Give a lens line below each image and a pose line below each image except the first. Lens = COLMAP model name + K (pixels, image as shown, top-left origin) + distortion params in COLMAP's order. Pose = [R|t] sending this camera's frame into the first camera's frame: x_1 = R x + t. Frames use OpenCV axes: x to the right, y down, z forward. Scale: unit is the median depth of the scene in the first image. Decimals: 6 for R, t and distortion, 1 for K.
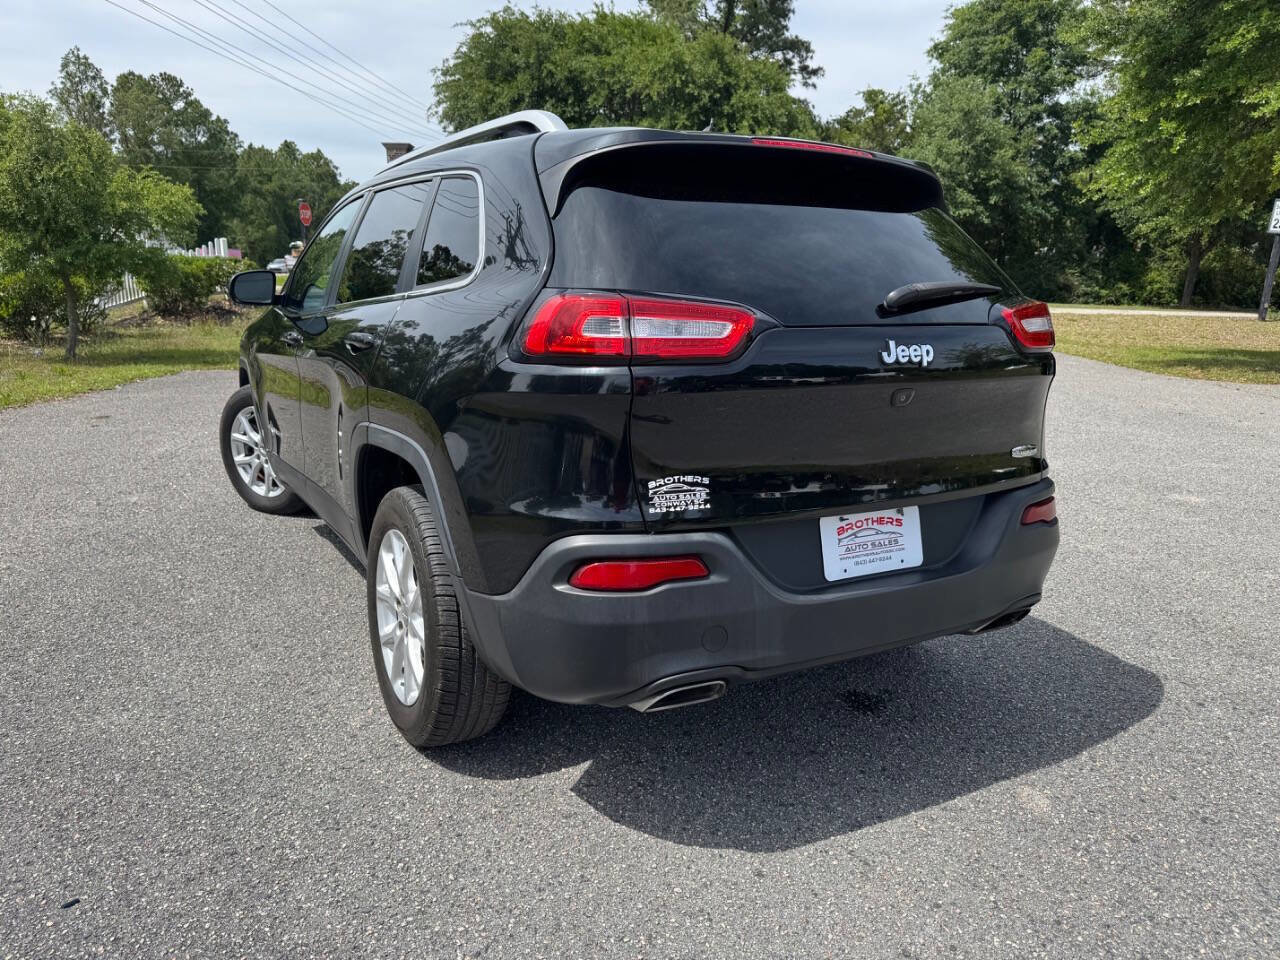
lens RADIAL K [[967.4, 0, 614.9], [0, 967.4, 495.1], [0, 0, 1]] dist [0.048437, -0.004369]
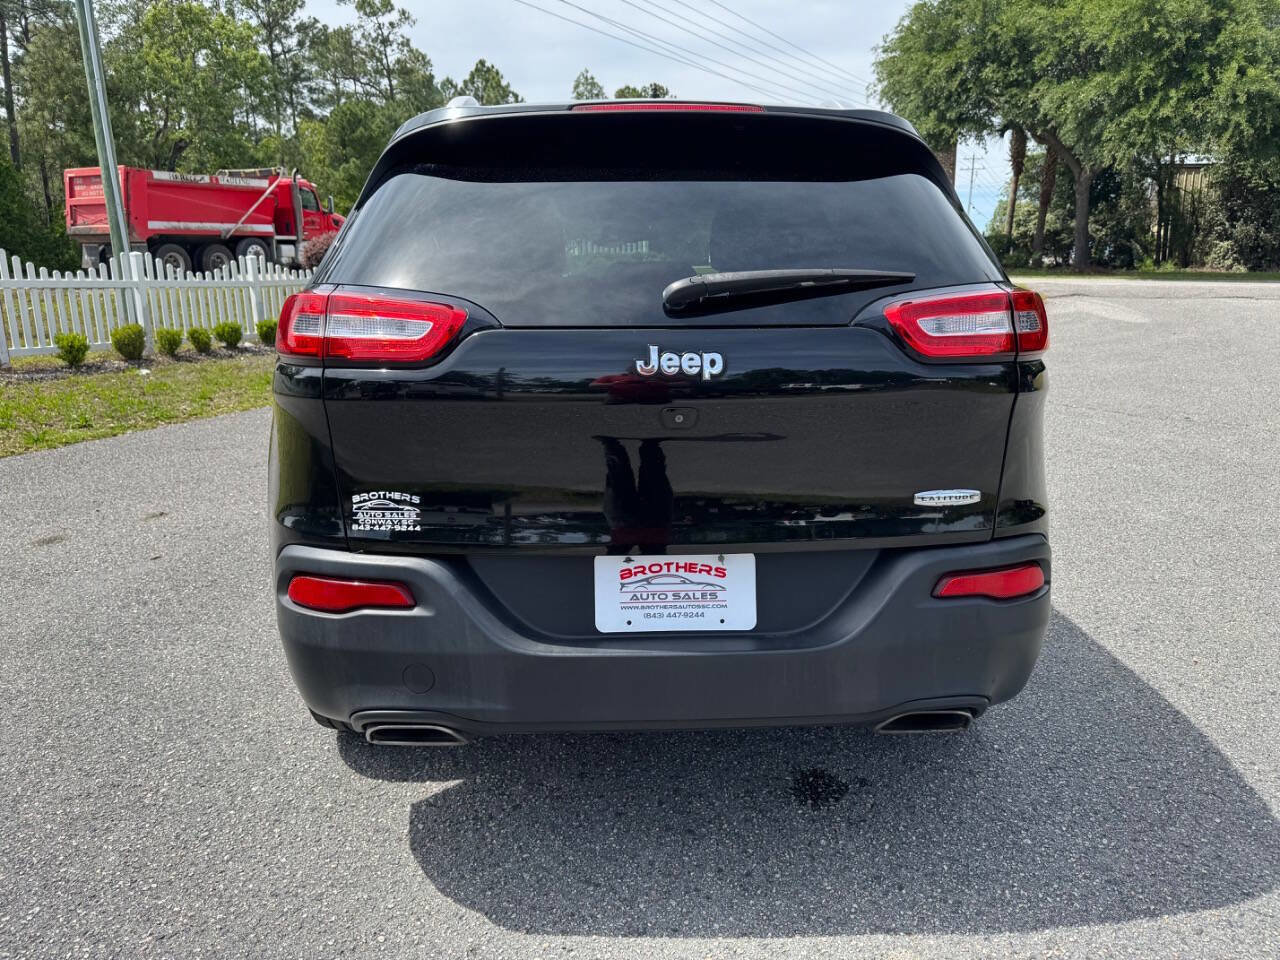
lens RADIAL K [[959.0, 0, 647.1], [0, 959.0, 482.7], [0, 0, 1]] dist [0.029225, 0.001249]
pose [[0.892210, 0.084913, -0.443566, 0.134318], [-0.081437, 0.996315, 0.026921, -0.014246], [0.444217, 0.012104, 0.895837, 0.060860]]
